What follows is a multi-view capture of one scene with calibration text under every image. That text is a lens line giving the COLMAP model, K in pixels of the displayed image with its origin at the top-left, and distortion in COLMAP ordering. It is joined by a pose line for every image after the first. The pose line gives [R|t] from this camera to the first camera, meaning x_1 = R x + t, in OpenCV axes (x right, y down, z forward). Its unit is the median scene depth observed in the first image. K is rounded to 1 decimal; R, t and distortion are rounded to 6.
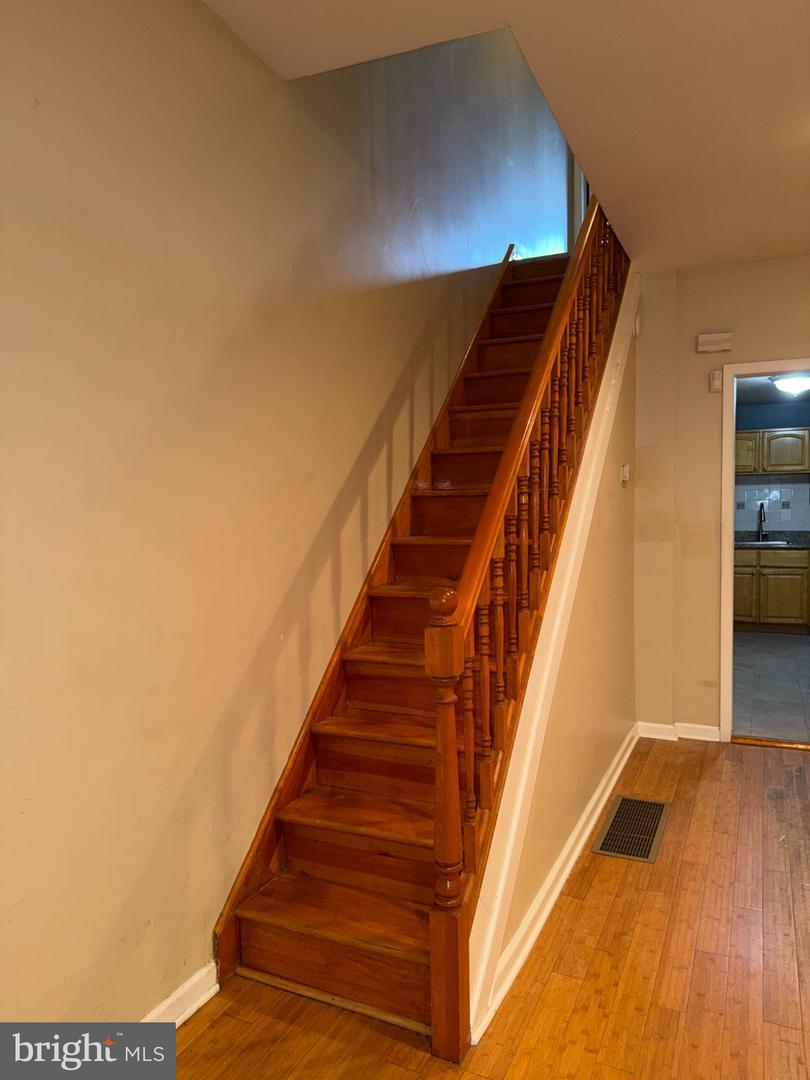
lens RADIAL K [[754.7, 0, 407.0], [0, 754.7, 546.6], [0, 0, 1]] dist [0.065738, -0.100859]
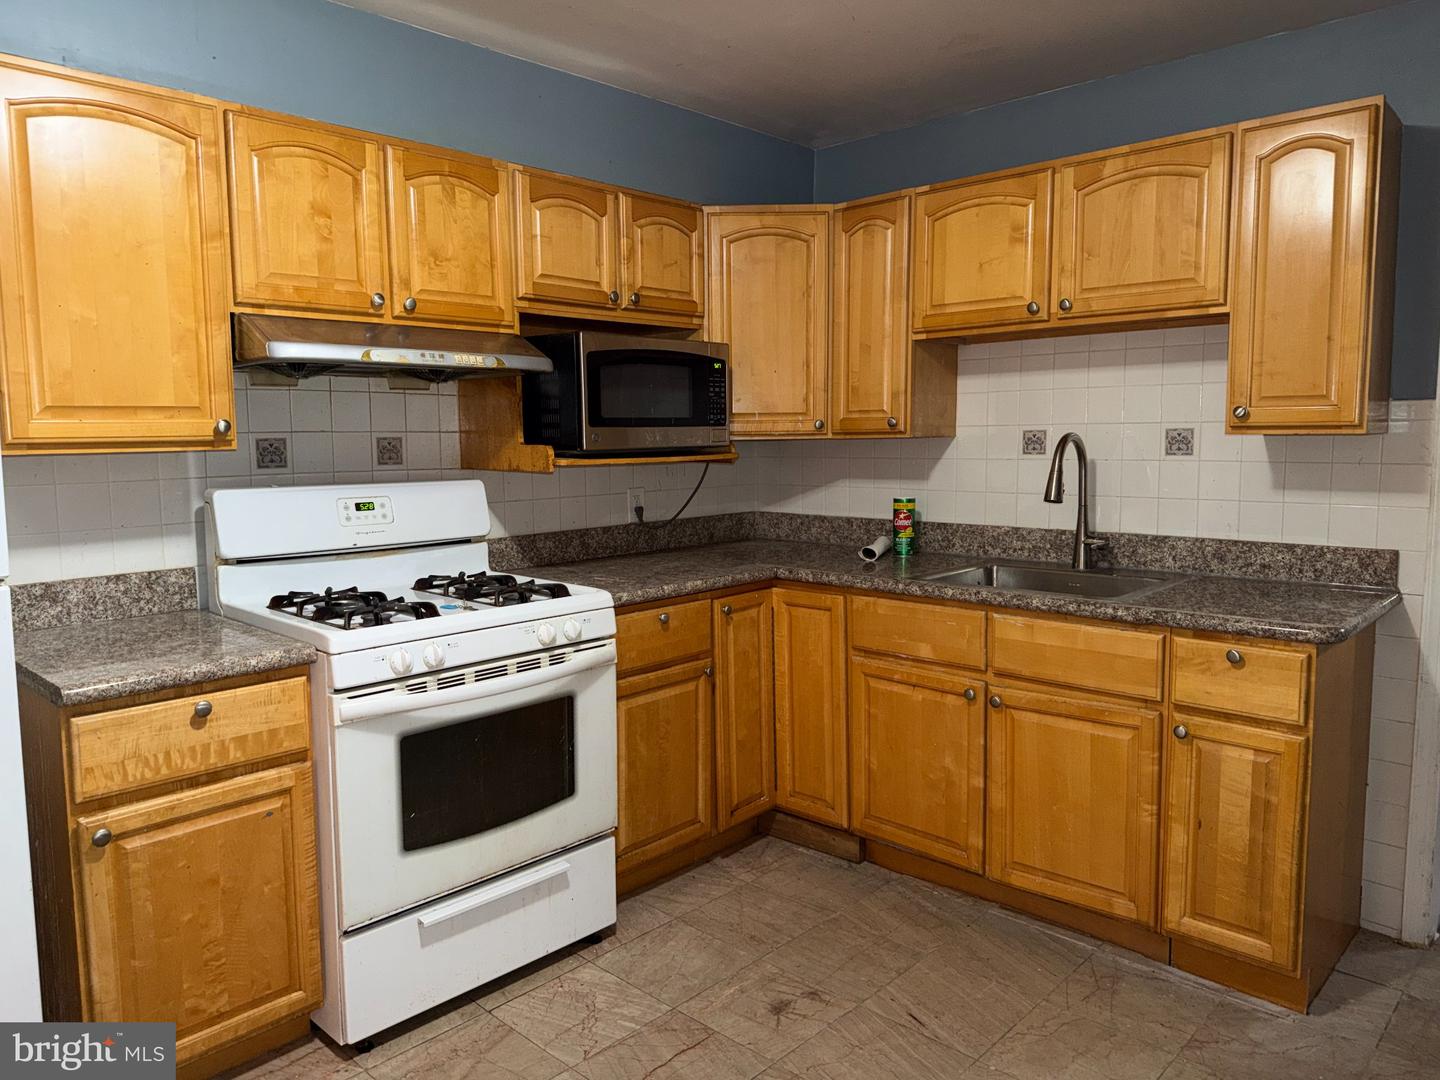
lens RADIAL K [[1006.3, 0, 704.3], [0, 1006.3, 520.6], [0, 0, 1]] dist [0.065738, -0.100859]
pose [[0.945680, 0.037927, -0.322878, 0.830300], [-0.024673, 0.998680, 0.045046, -0.070185], [0.324160, -0.034633, 0.945368, 1.096895]]
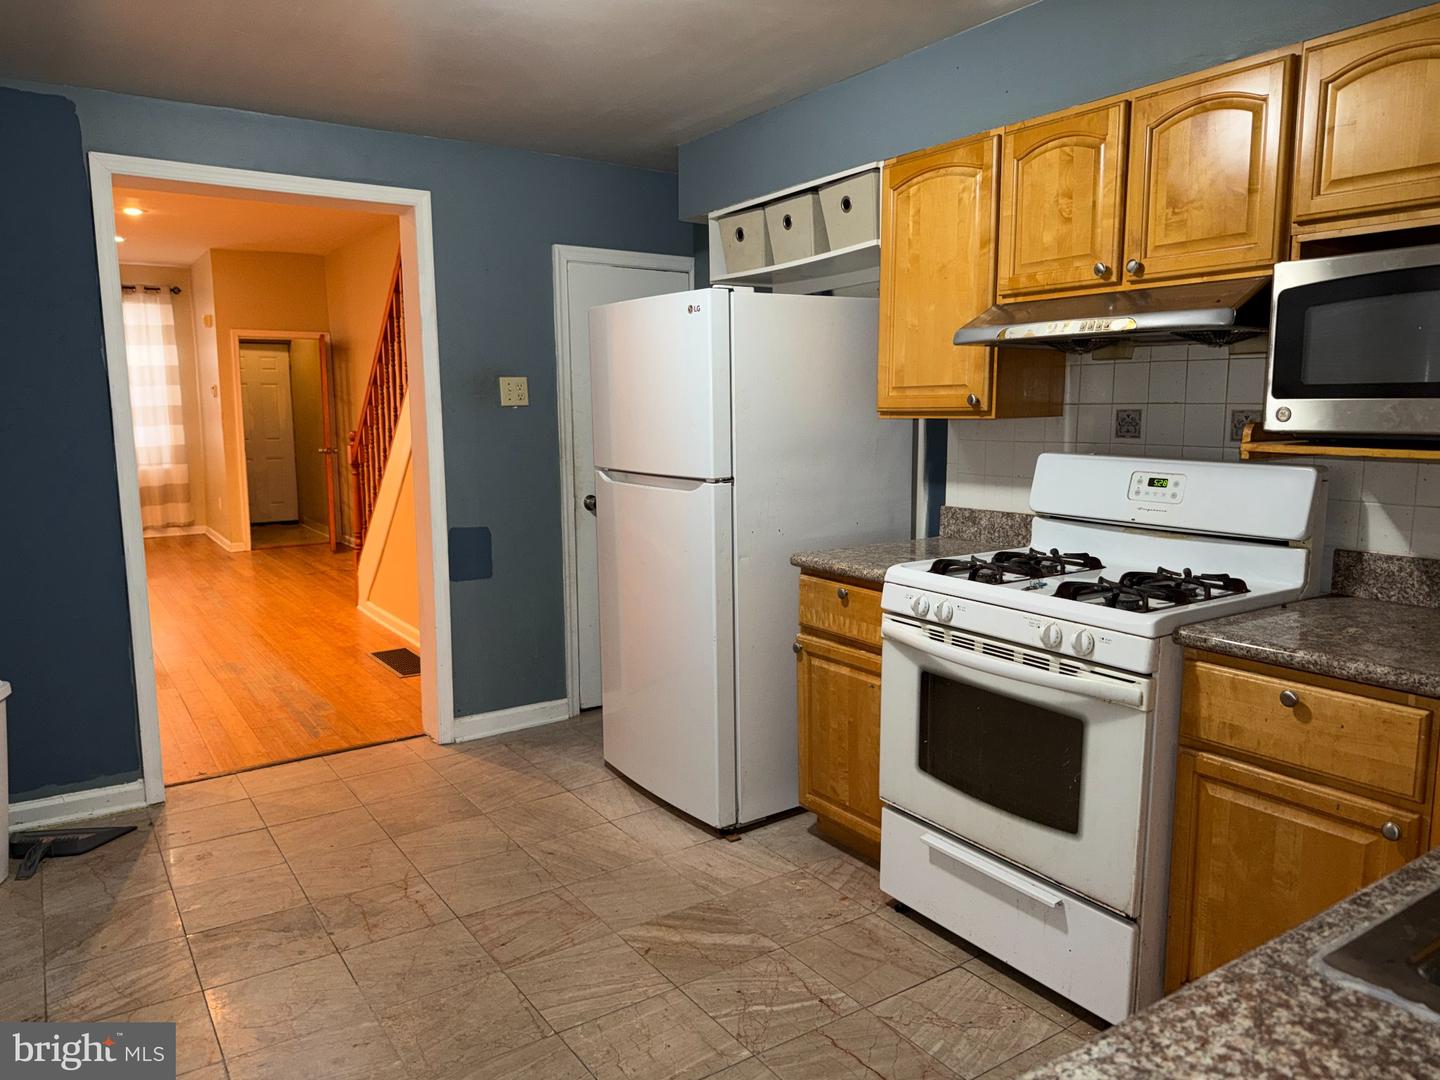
lens RADIAL K [[1006.3, 0, 735.7], [0, 1006.3, 536.2], [0, 0, 1]] dist [0.065738, -0.100859]
pose [[-0.499578, 0.131513, -0.856228, 1.066598], [-0.036405, 0.984348, 0.172433, -0.108100], [0.865504, 0.117315, -0.486971, 1.694100]]
